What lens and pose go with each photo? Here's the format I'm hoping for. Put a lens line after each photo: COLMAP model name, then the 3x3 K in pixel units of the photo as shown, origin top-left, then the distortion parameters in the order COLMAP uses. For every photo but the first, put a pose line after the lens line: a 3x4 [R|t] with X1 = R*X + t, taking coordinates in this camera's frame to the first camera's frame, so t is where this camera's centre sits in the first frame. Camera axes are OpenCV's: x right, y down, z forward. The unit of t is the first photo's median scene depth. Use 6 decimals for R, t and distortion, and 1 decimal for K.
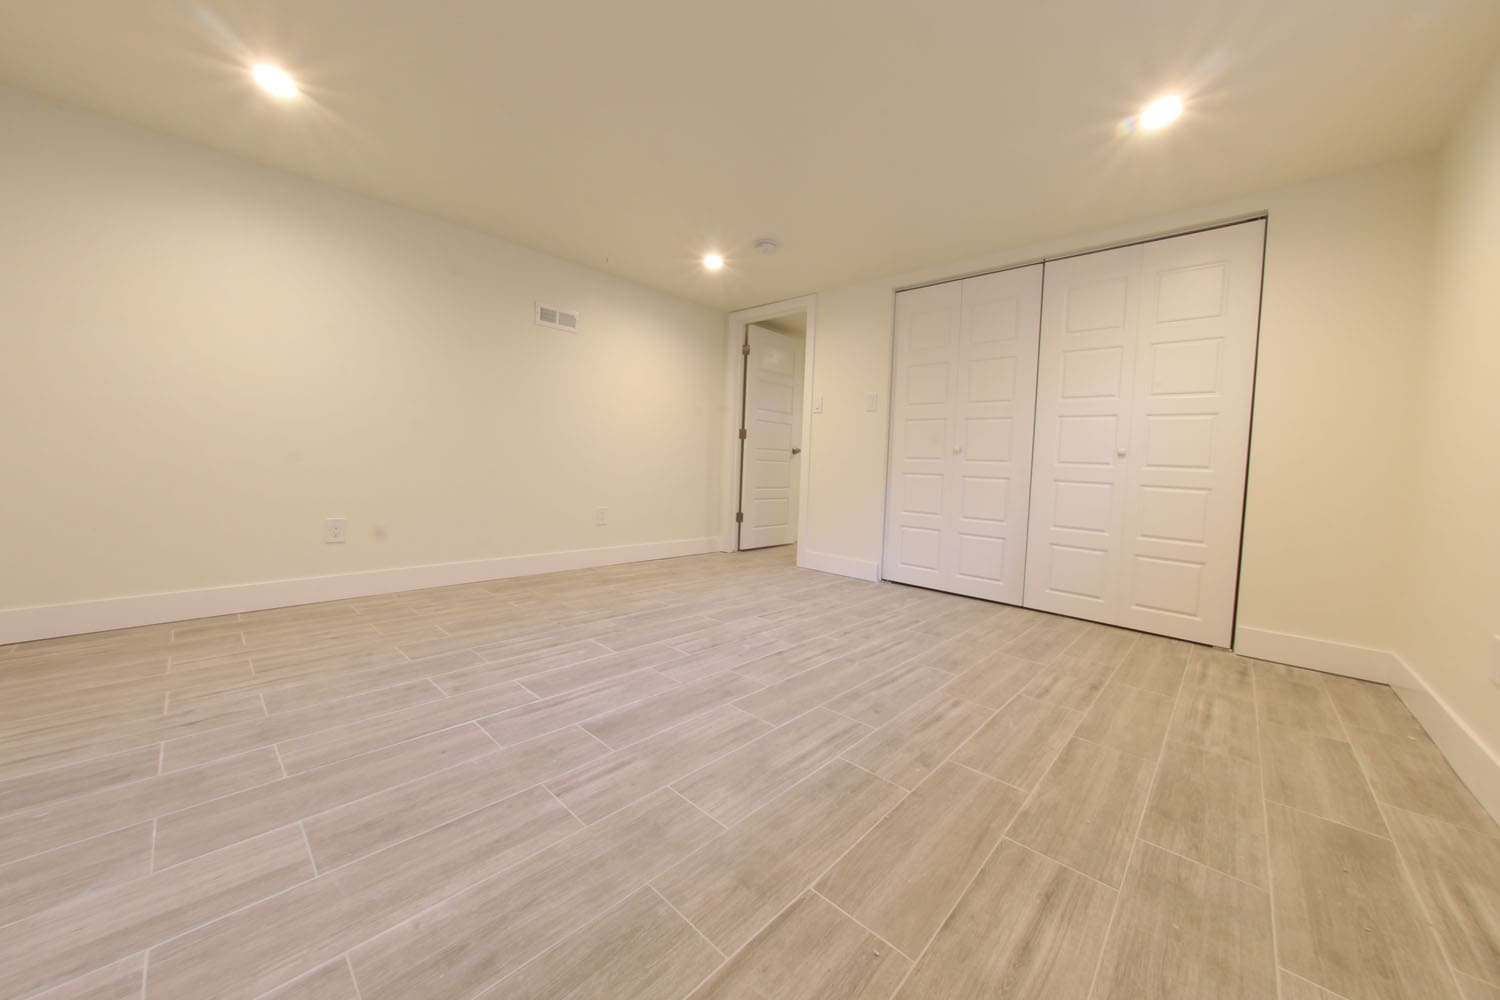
lens RADIAL K [[524.7, 0, 745.4], [0, 524.7, 486.6], [0, 0, 1]] dist [0.009429, -0.000104]
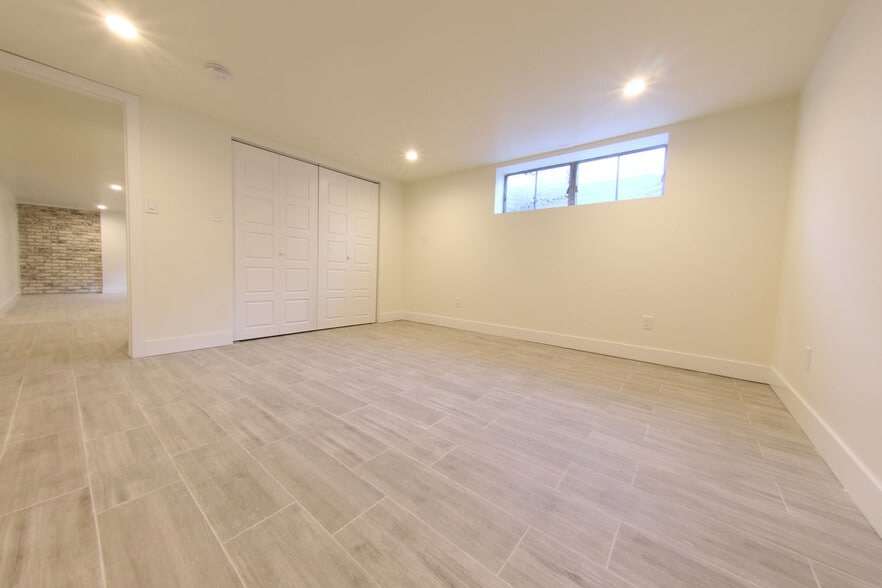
lens RADIAL K [[308.5, 0, 438.3], [0, 308.5, 286.1], [0, 0, 1]] dist [0.009429, -0.000104]
pose [[-0.063052, -0.079054, 0.994874, -1.115530], [0.009914, 0.996759, 0.079832, -0.064331], [-0.997961, 0.014897, -0.062064, 0.924304]]
